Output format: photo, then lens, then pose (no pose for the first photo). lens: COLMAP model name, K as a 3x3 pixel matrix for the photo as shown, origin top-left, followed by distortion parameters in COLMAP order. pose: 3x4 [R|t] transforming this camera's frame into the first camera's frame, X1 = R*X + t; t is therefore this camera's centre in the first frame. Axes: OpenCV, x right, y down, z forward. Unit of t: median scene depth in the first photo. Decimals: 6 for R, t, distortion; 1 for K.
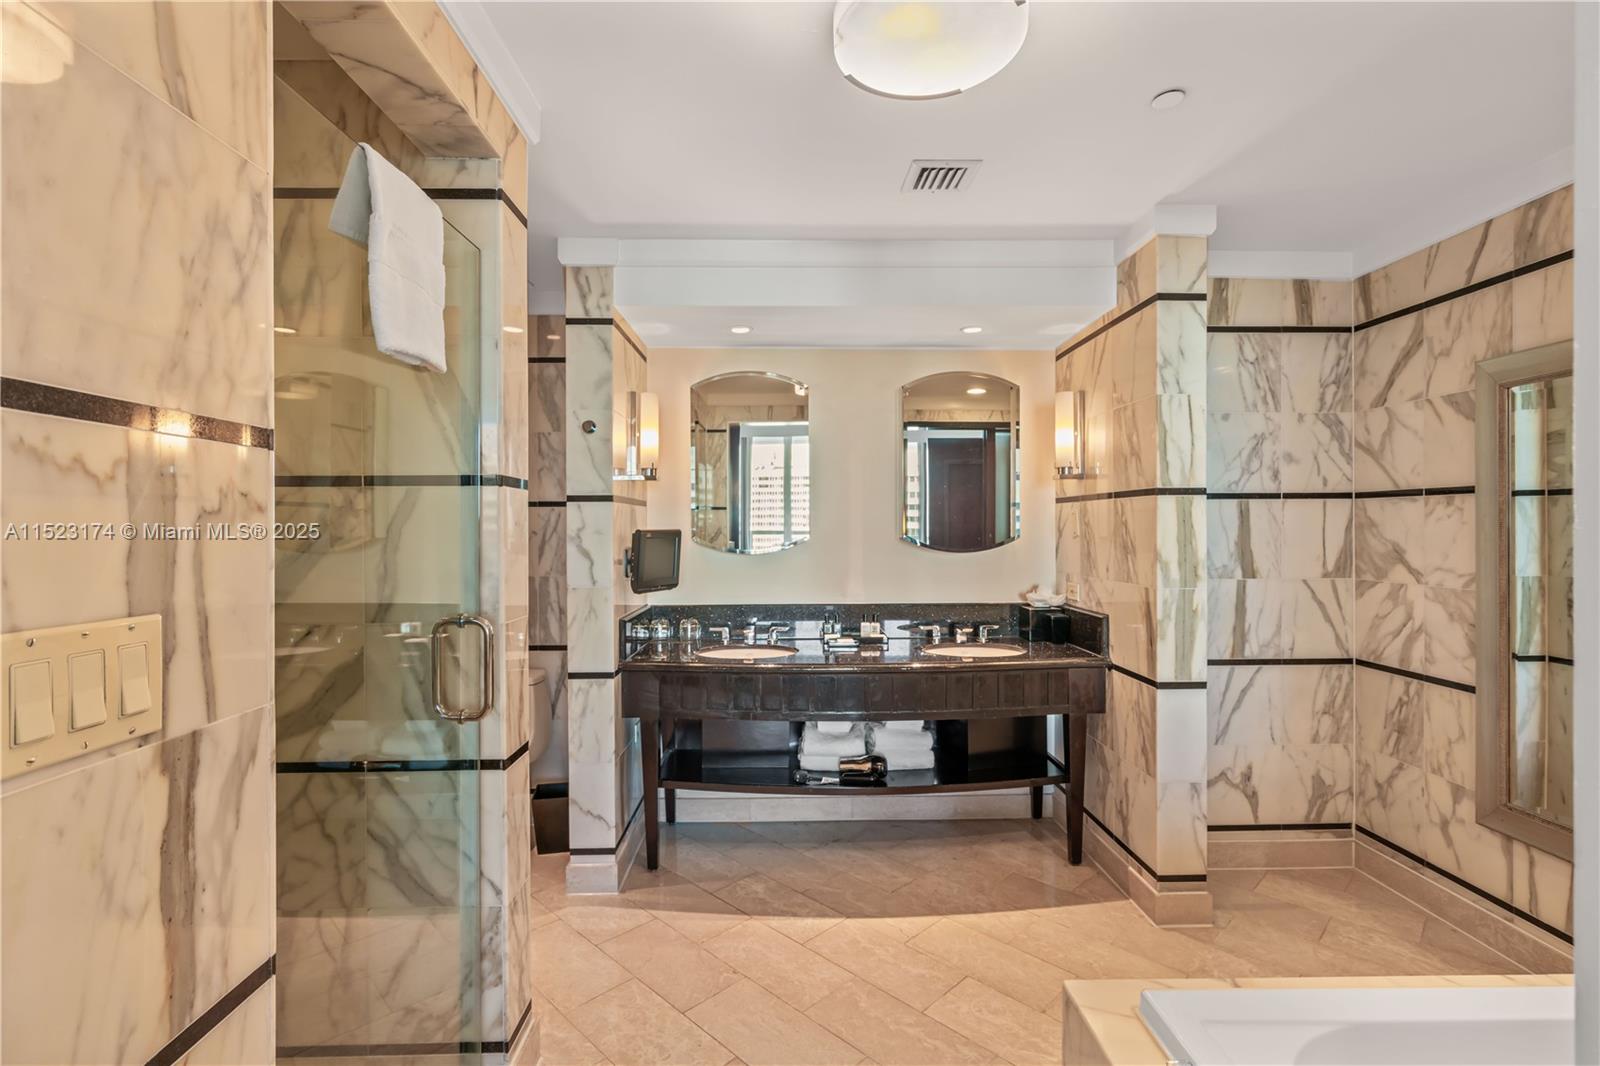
lens RADIAL K [[724.3, 0, 792.4], [0, 724.3, 527.7], [0, 0, 1]] dist [0.000175, 0.000707]
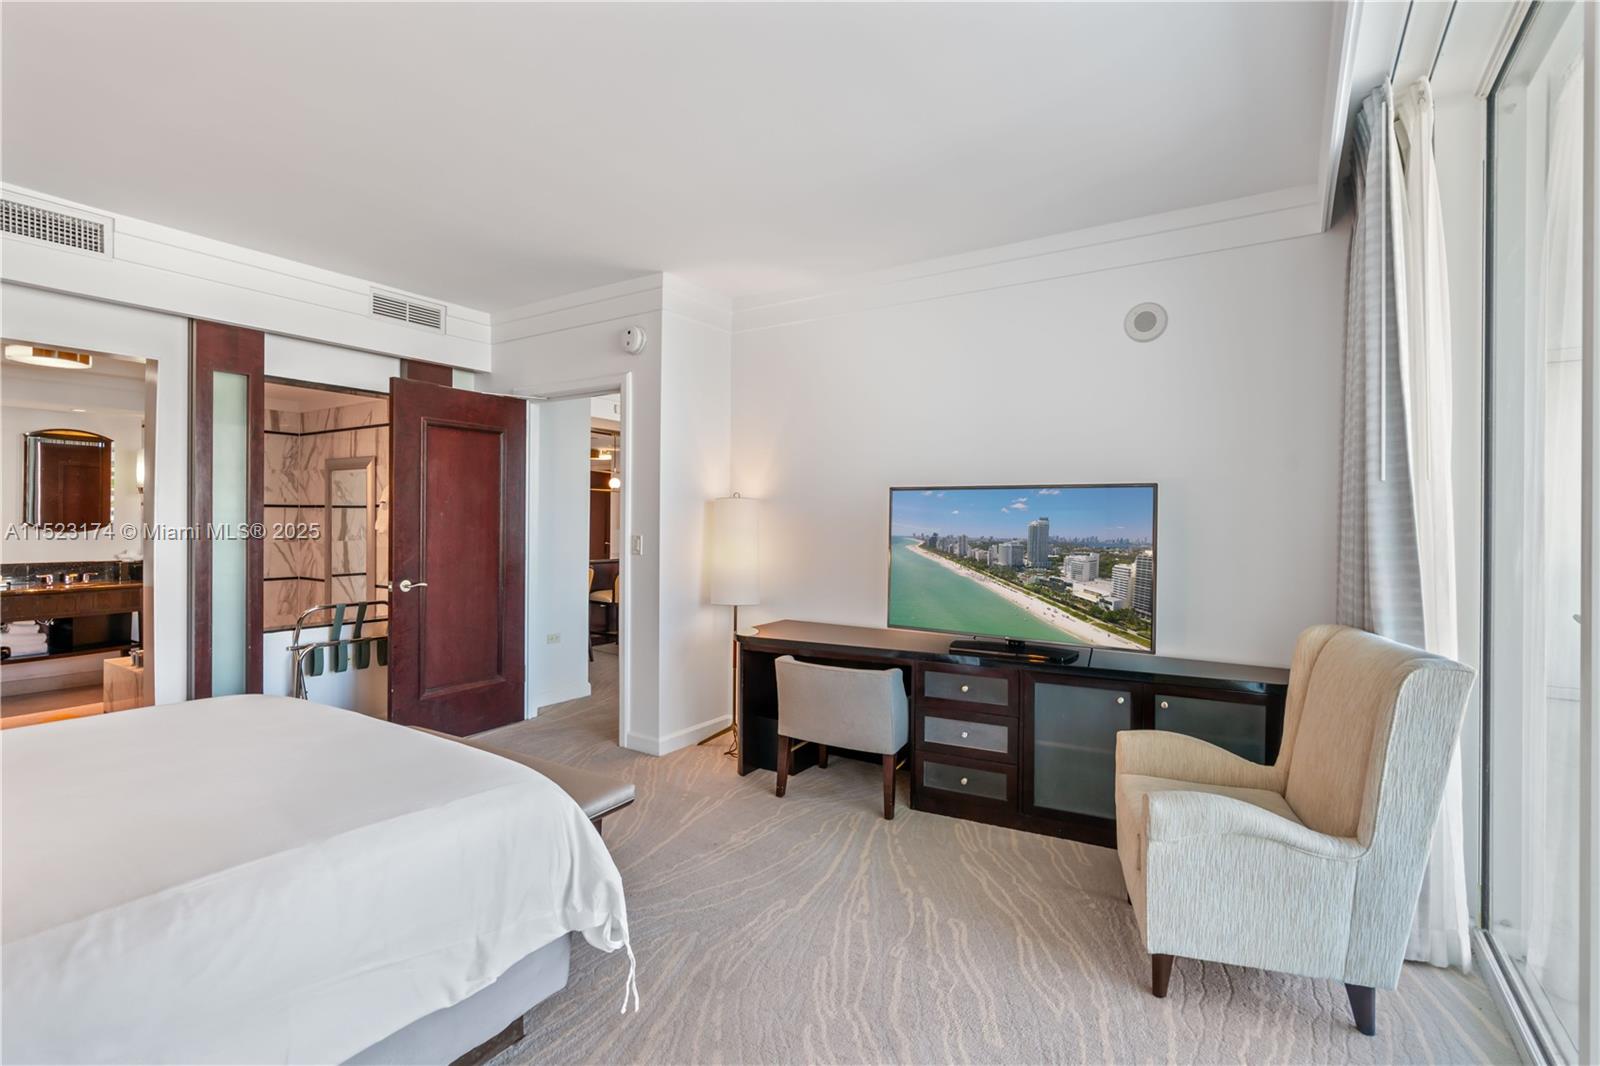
lens RADIAL K [[753.2, 0, 808.0], [0, 753.2, 515.8], [0, 0, 1]] dist [-0.001939, 0.000008]
pose [[0.552338, 0.010232, 0.833557, -0.335539], [-0.016785, 0.999858, -0.001152, -0.038298], [-0.833451, -0.013355, 0.552432, -1.697417]]
